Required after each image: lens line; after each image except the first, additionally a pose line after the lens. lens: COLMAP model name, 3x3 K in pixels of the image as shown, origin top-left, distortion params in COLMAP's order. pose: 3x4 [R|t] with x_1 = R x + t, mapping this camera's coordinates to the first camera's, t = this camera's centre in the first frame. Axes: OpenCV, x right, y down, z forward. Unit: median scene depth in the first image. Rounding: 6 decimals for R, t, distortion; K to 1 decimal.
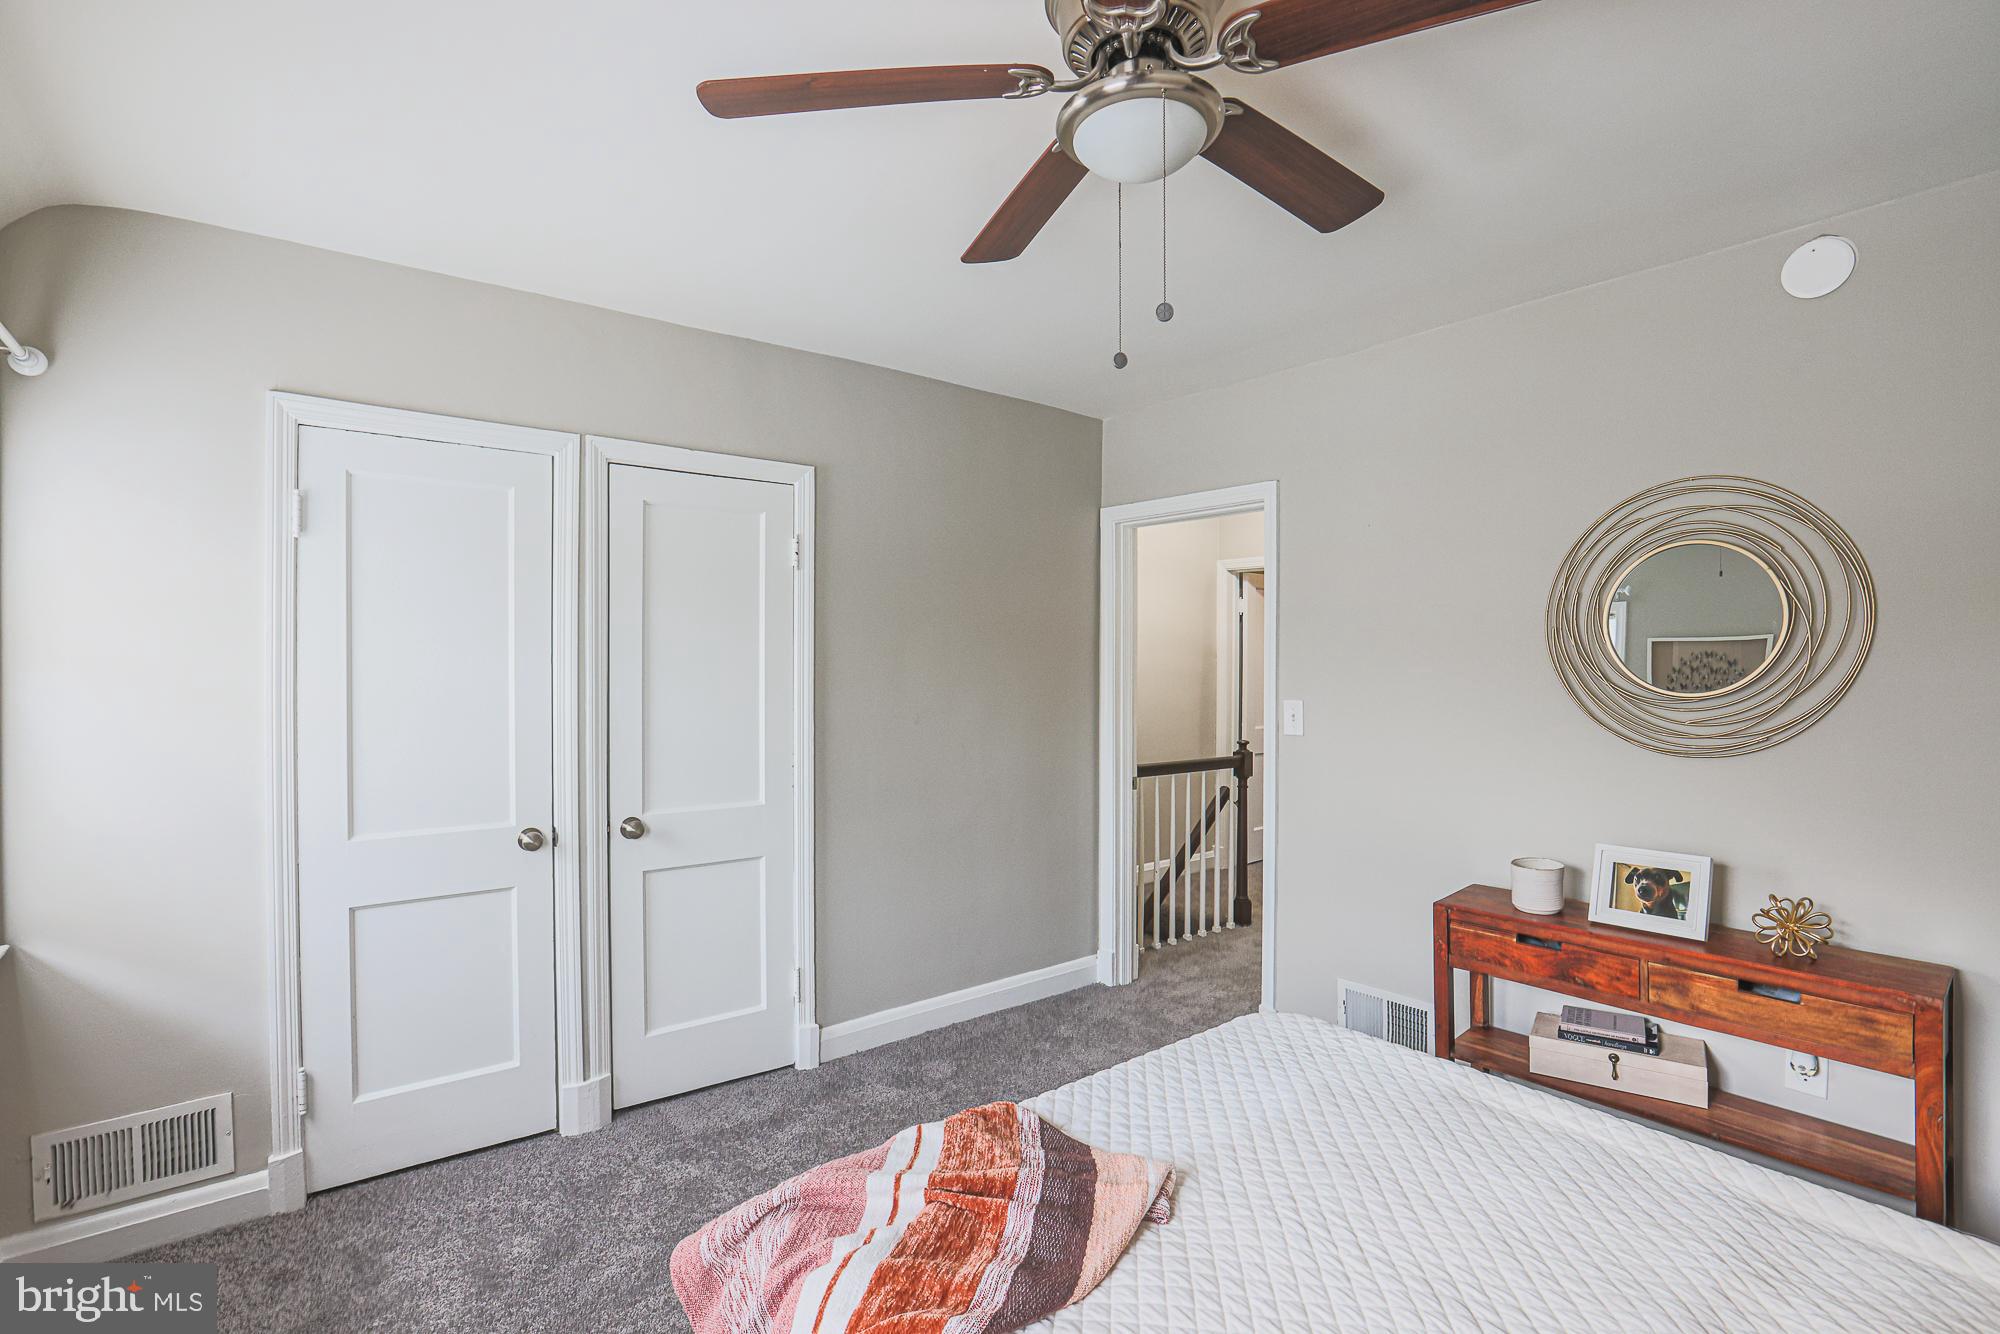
lens RADIAL K [[936.7, 0, 1011.3], [0, 936.7, 670.7], [0, 0, 1]] dist [-0.051173, 0.017256]
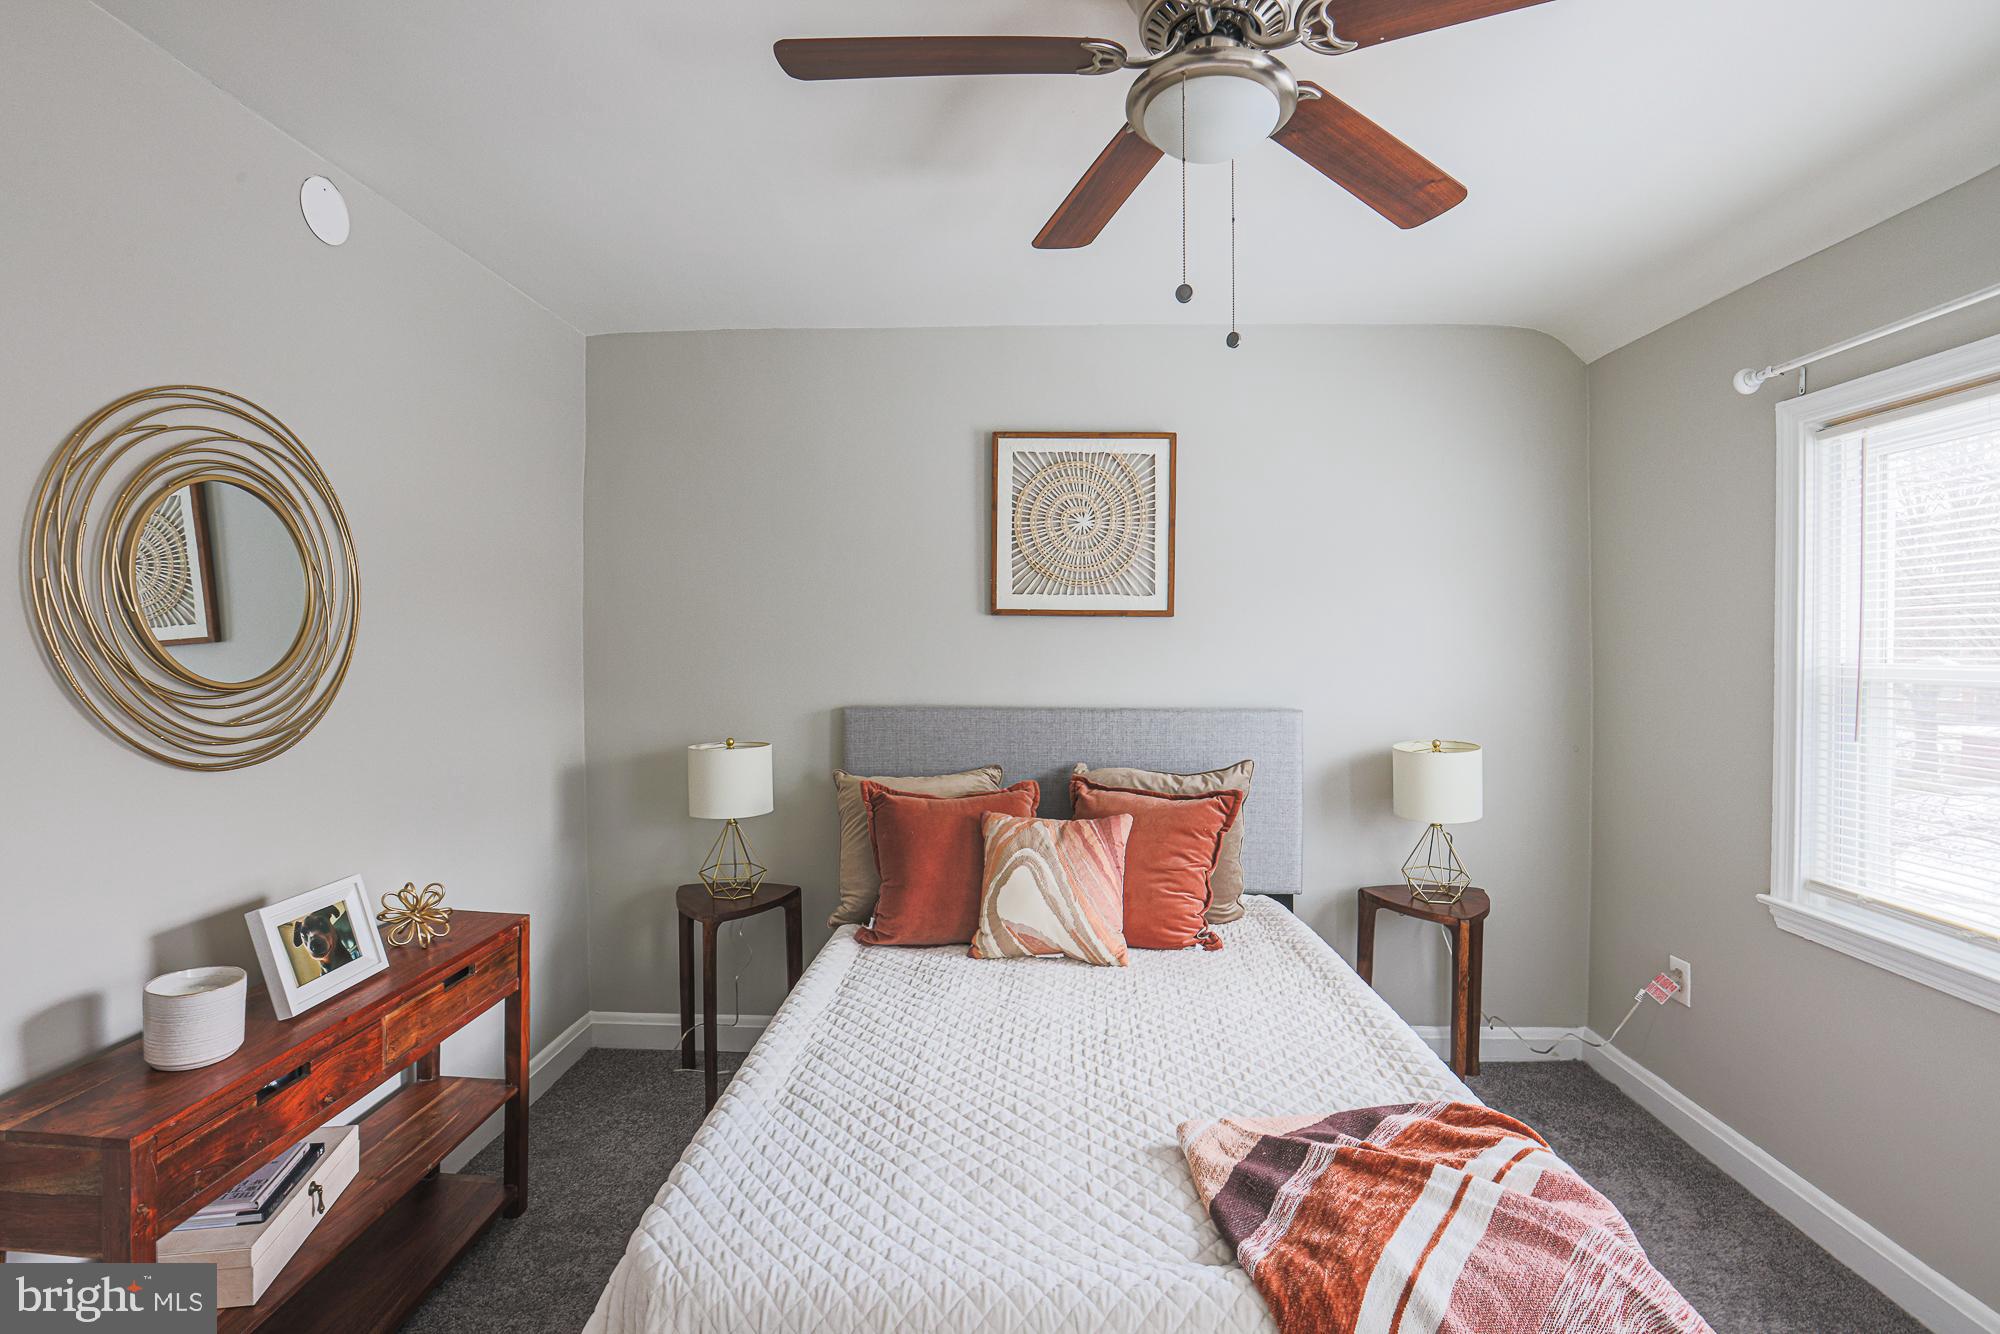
lens RADIAL K [[913.0, 0, 1029.8], [0, 913.0, 668.3], [0, 0, 1]] dist [-0.055171, 0.016077]
pose [[-0.768146, -0.018763, 0.640000, -0.215175], [0.006141, 0.999309, 0.036667, -0.010082], [-0.640245, 0.032096, -0.767500, 1.153857]]
